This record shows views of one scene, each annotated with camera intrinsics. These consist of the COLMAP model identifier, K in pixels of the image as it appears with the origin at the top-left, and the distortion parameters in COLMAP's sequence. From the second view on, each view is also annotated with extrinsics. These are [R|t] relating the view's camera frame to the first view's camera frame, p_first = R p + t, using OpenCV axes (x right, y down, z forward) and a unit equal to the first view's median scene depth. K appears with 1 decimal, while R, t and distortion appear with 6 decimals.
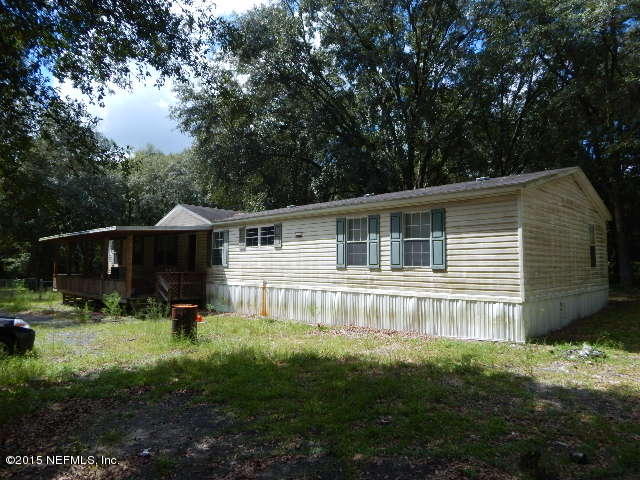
lens RADIAL K [[416.1, 0, 320.9], [0, 416.1, 239.0], [0, 0, 1]] dist [0.008086, -0.002213]
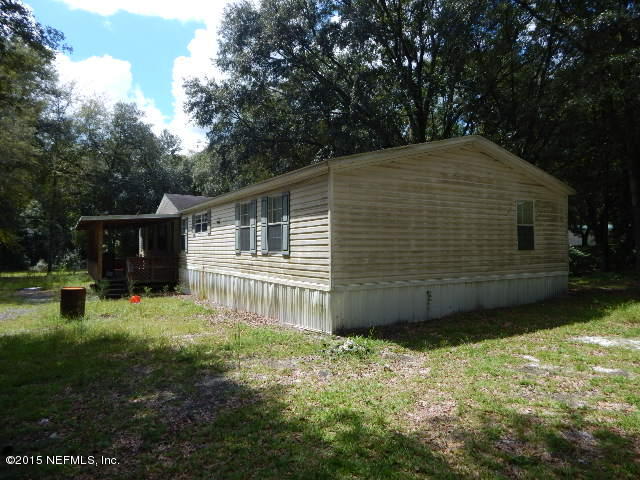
lens RADIAL K [[416.1, 0, 320.8], [0, 416.1, 240.7], [0, 0, 1]] dist [0.008086, -0.002213]
pose [[0.968420, -0.010471, -0.249104, 0.564133], [0.021722, 0.998862, 0.042460, 0.000912], [0.248376, -0.046530, 0.967545, 0.086744]]
